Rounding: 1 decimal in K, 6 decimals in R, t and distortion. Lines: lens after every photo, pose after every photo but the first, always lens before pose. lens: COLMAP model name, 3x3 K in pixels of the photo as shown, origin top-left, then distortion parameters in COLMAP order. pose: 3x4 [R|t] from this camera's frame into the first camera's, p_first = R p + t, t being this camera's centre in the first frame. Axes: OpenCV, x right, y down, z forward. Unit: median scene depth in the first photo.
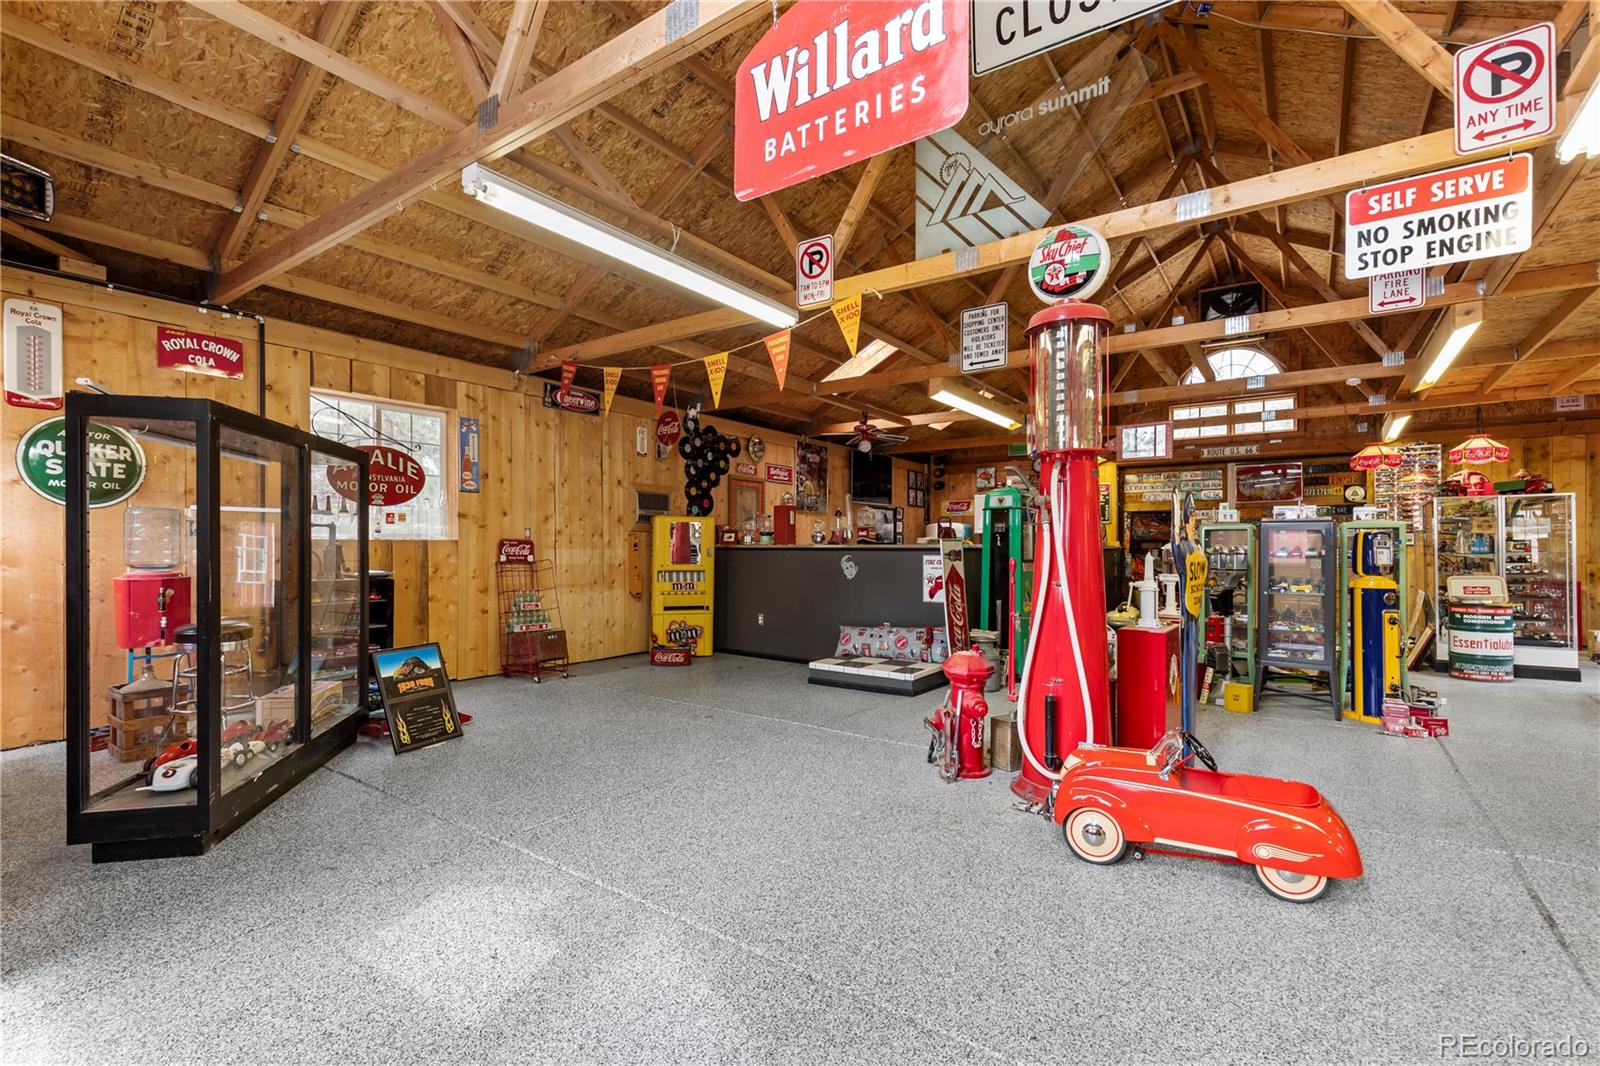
lens RADIAL K [[724.6, 0, 799.0], [0, 724.6, 539.3], [0, 0, 1]] dist [0.003756, -0.000711]
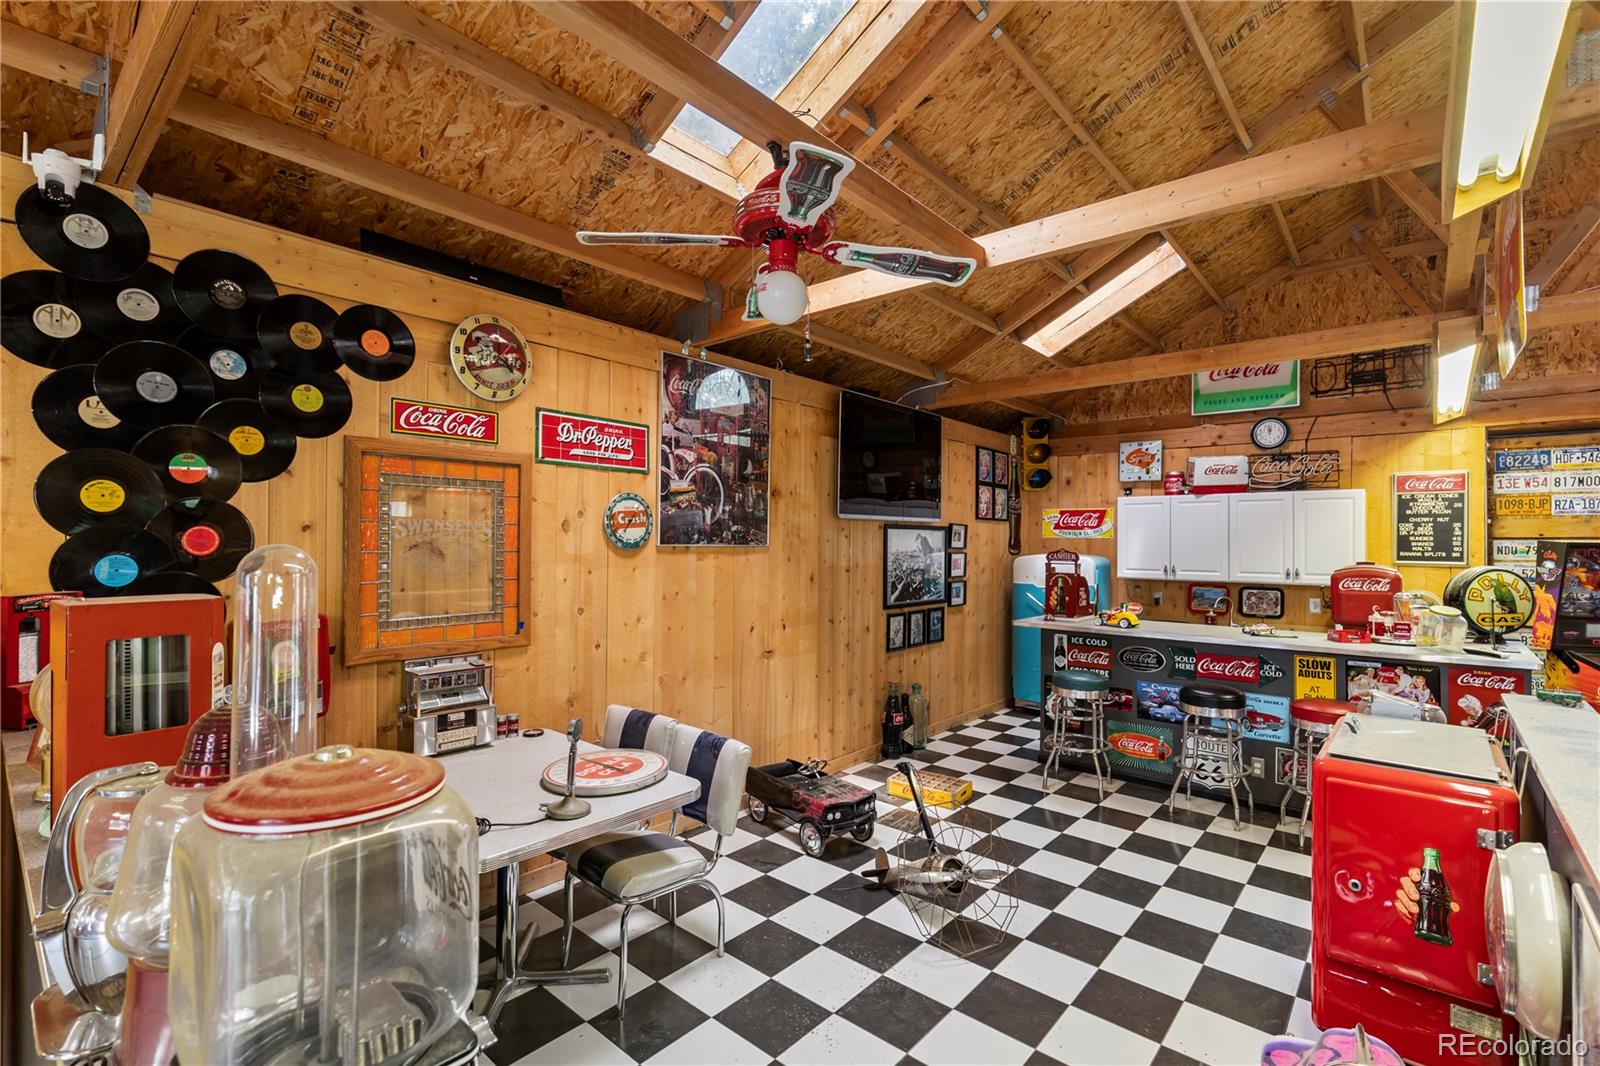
lens RADIAL K [[724.6, 0, 800.2], [0, 724.6, 534.1], [0, 0, 1]] dist [0.003756, -0.000711]
pose [[0.995608, 0.006456, -0.093397, 0.099823], [-0.006449, 0.999979, 0.000375, -0.045887], [0.093398, 0.000228, 0.995629, 0.645399]]
